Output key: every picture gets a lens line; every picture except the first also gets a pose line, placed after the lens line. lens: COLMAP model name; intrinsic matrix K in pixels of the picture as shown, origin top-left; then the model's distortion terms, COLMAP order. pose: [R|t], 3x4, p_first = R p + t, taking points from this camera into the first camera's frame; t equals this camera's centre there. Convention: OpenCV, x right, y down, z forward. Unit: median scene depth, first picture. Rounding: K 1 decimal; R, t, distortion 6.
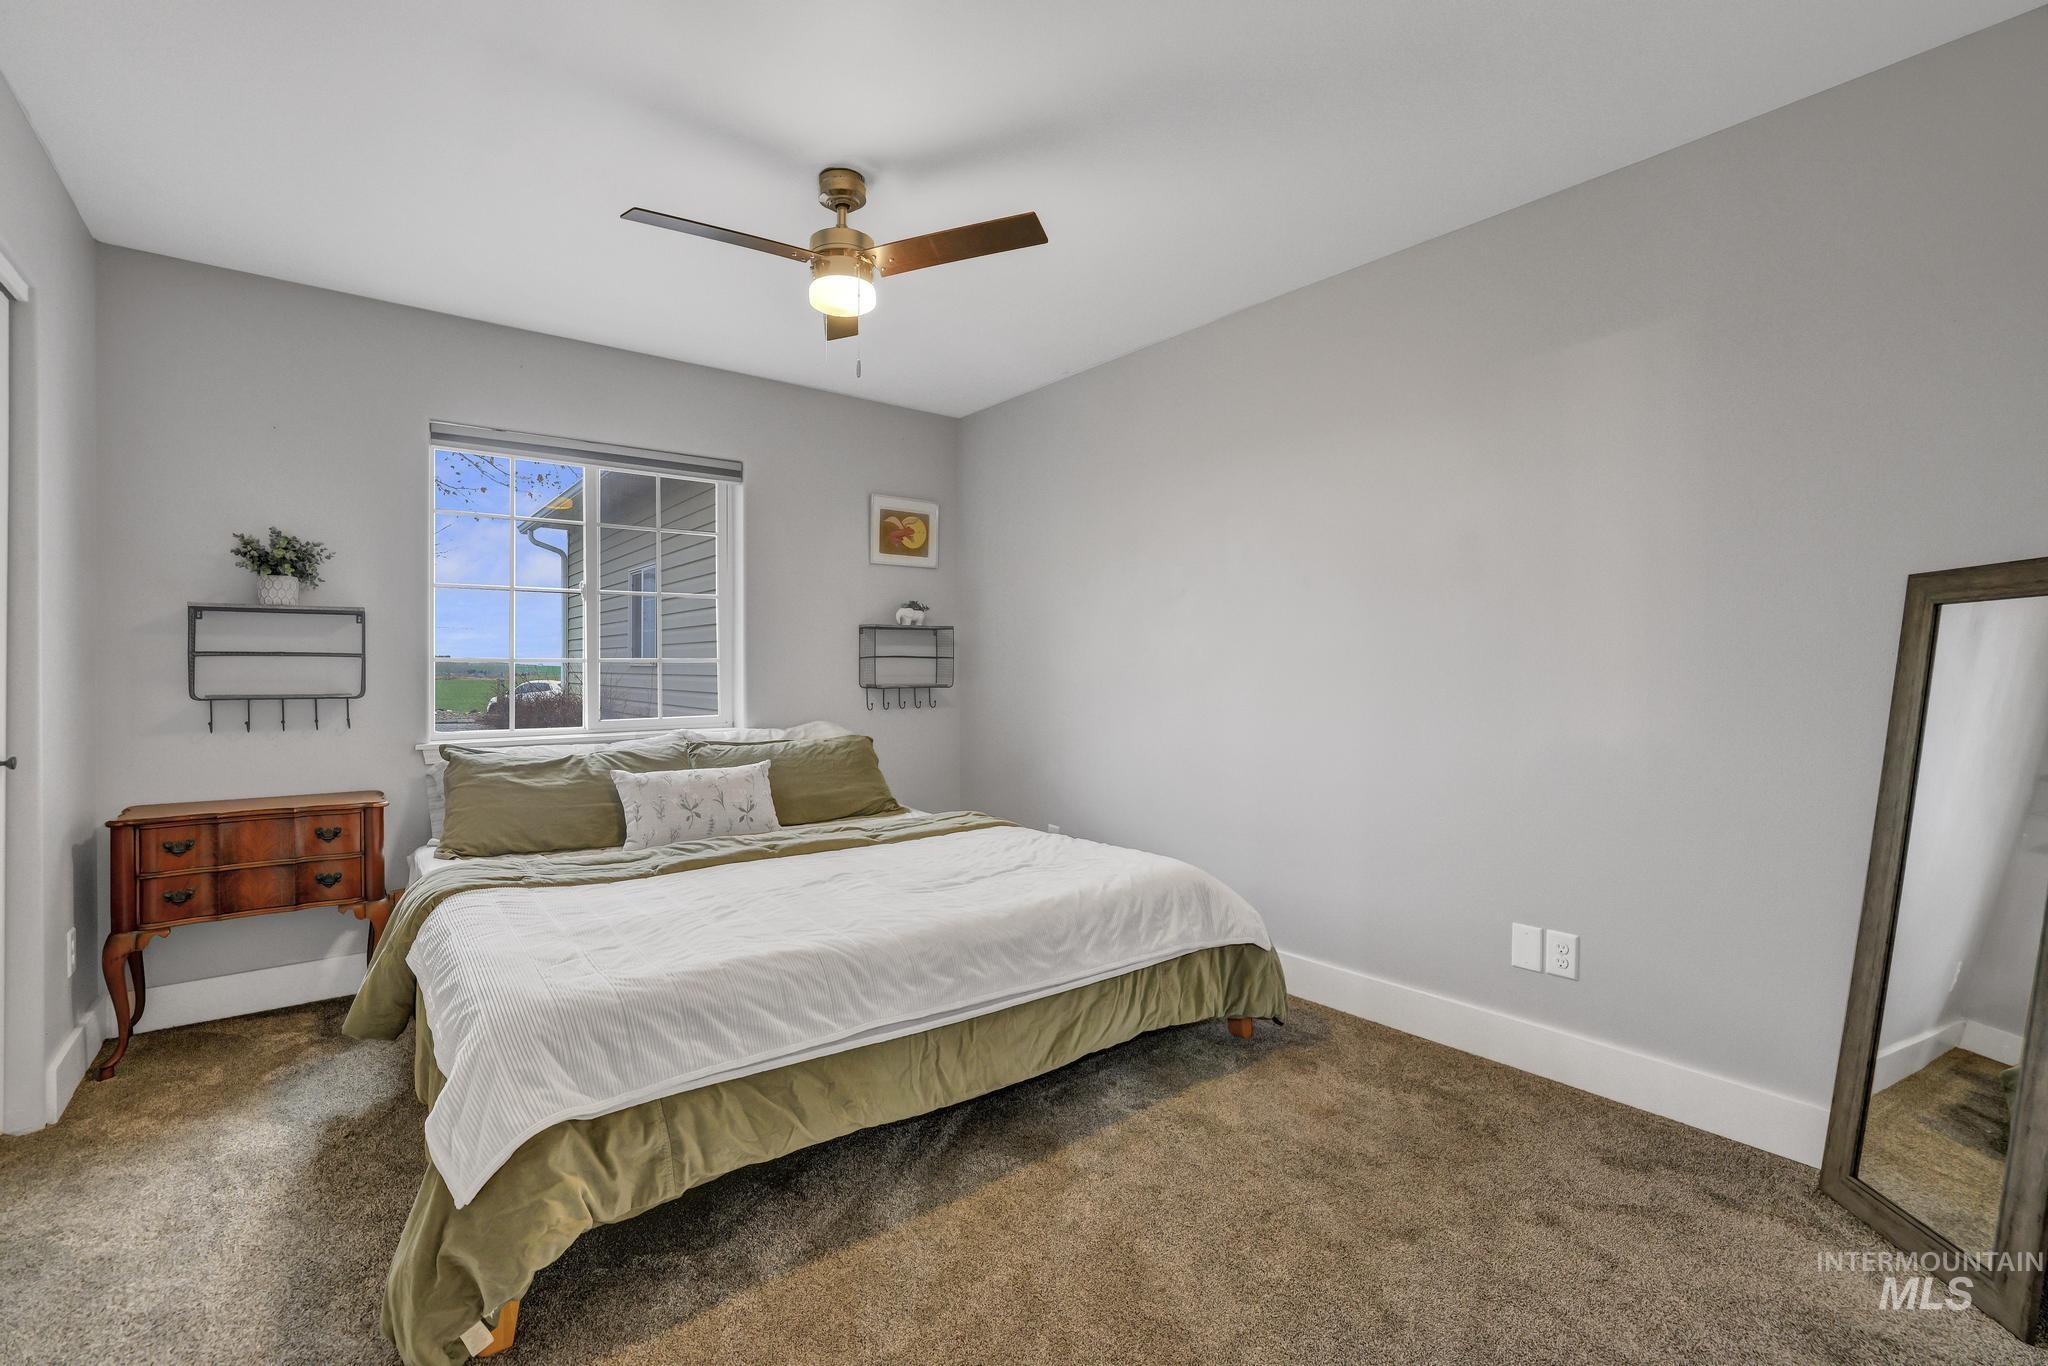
lens RADIAL K [[885.1, 0, 1017.2], [0, 885.1, 677.8], [0, 0, 1]] dist [-0.050050, 0.018825]
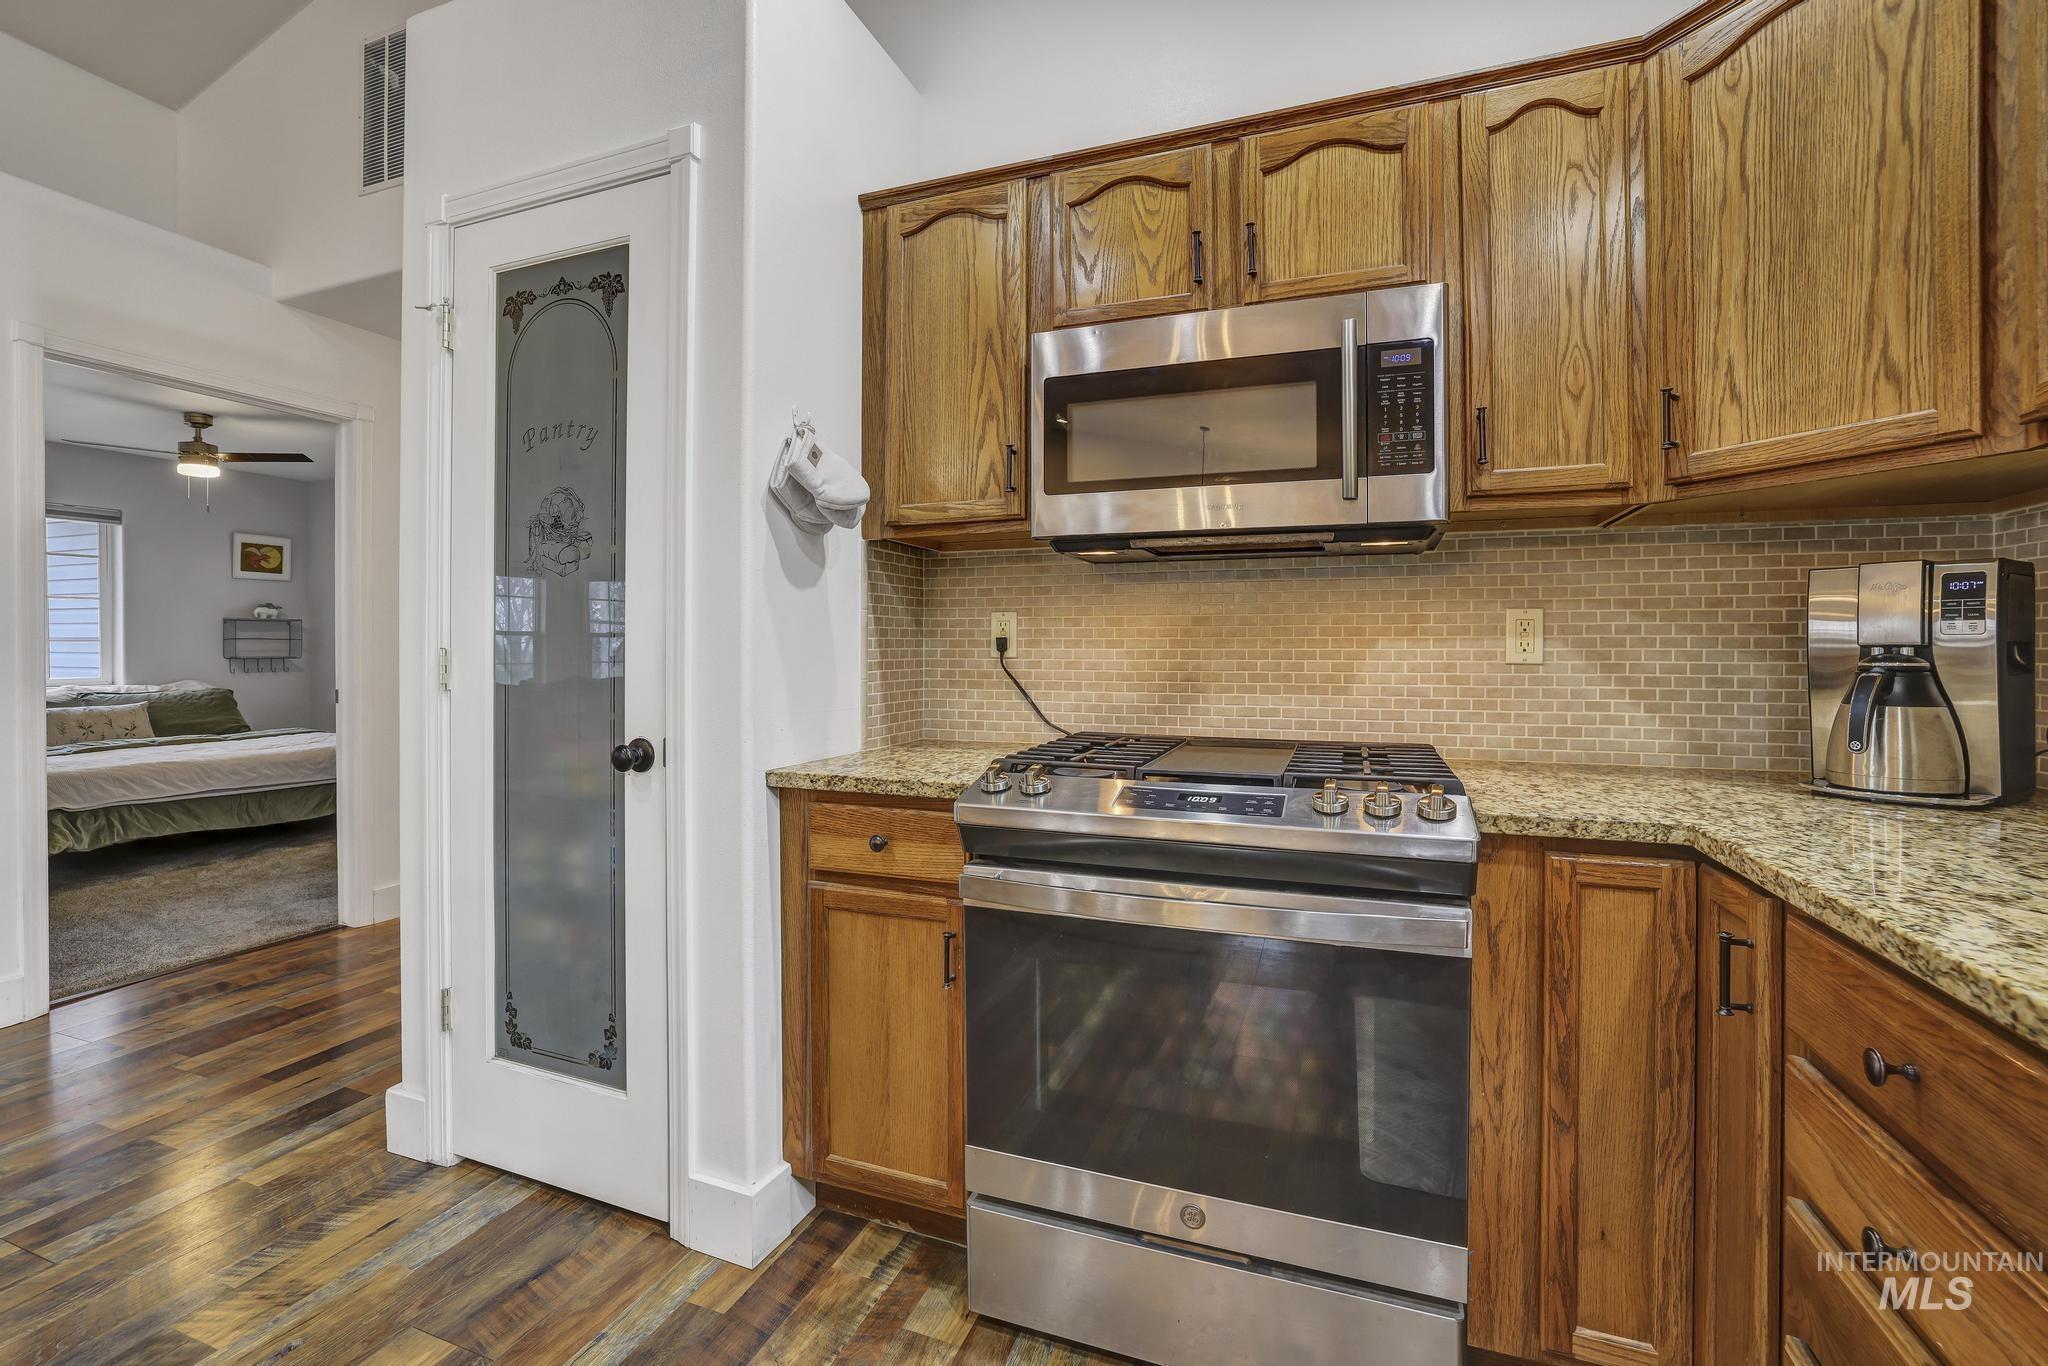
lens RADIAL K [[886.7, 0, 1011.4], [0, 886.7, 649.2], [0, 0, 1]] dist [-0.037562, 0.012204]
pose [[0.862390, -0.001473, 0.506242, 0.269127], [0.006012, 0.999955, -0.007332, 0.015400], [-0.506209, 0.009367, 0.862360, -1.110322]]
